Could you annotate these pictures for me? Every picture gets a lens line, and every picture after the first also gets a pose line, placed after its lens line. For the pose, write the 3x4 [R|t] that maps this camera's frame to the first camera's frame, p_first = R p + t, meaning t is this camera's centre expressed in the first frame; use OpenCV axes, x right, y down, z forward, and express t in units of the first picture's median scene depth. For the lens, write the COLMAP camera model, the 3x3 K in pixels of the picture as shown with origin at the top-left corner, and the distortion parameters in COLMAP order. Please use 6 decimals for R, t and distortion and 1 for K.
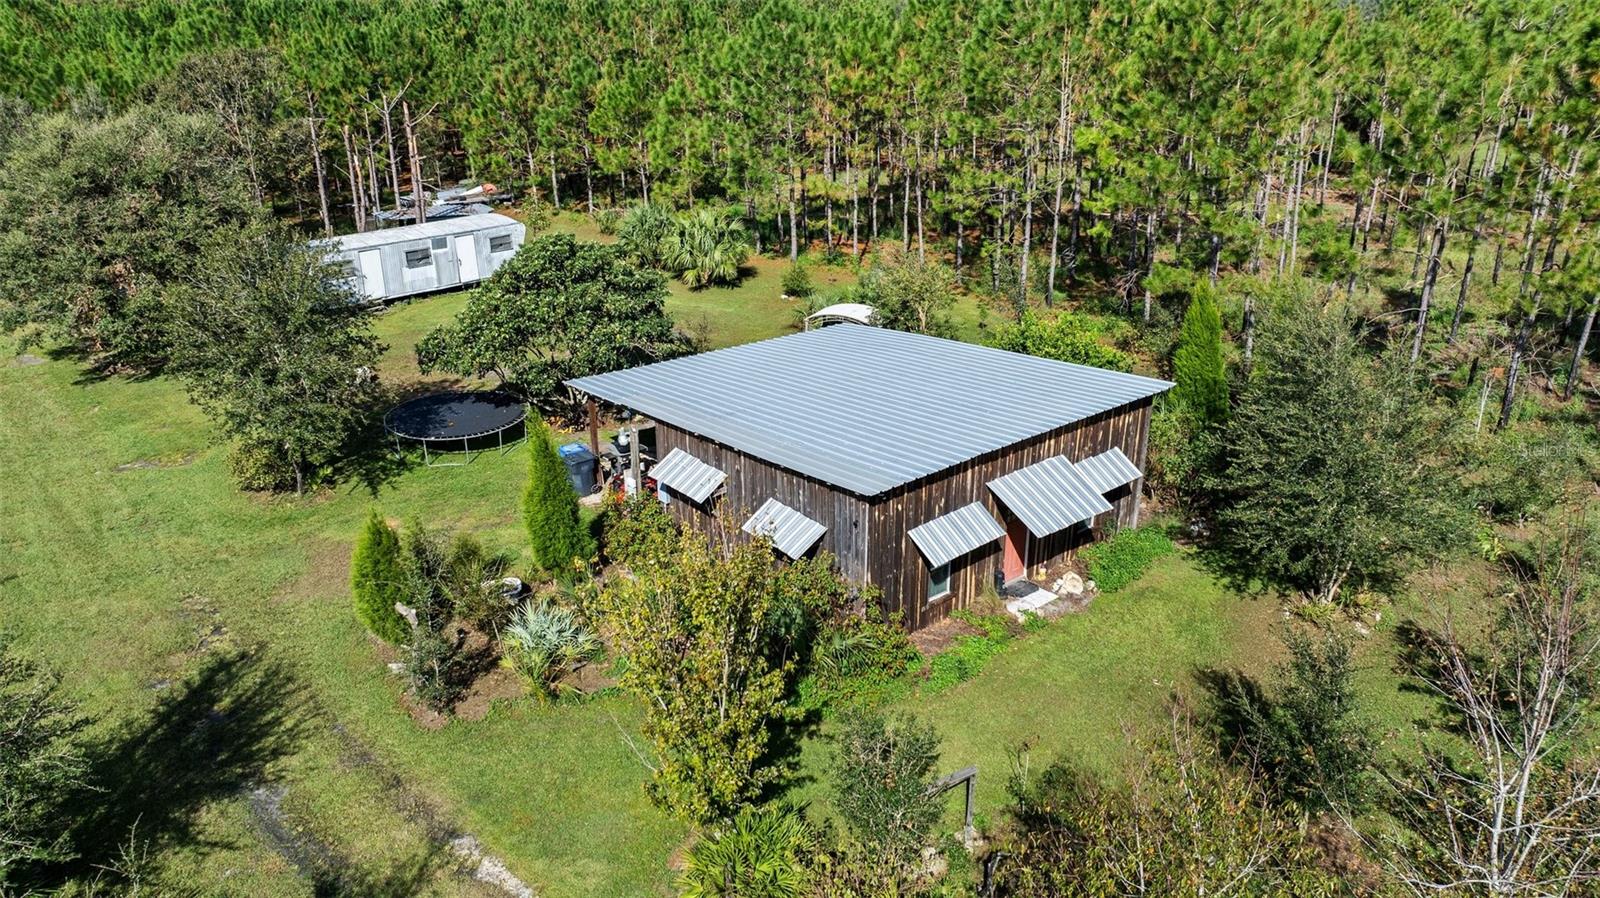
lens RADIAL K [[1147.8, 0, 801.4], [0, 1147.8, 450.0], [0, 0, 1]] dist [0.001484, -0.000053]
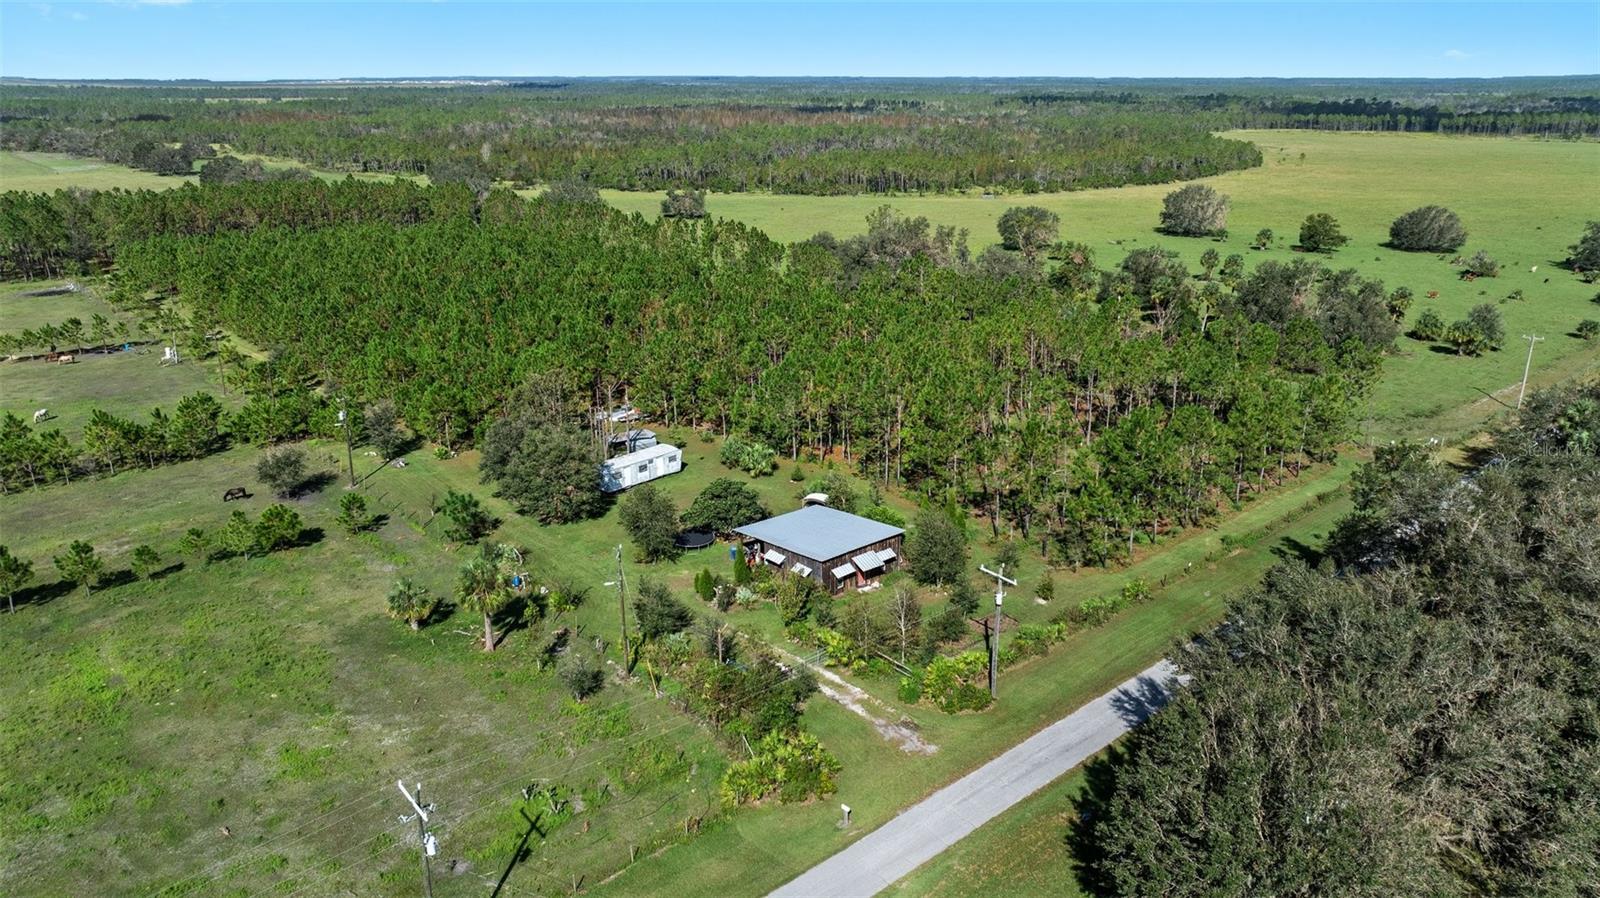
lens RADIAL K [[1147.8, 0, 798.7], [0, 1147.8, 452.8], [0, 0, 1]] dist [0.001484, -0.000053]
pose [[0.999788, -0.011070, 0.017365, -0.082202], [0.012102, 0.998096, -0.060475, -0.090887], [-0.016662, 0.060672, 0.998019, -2.790089]]
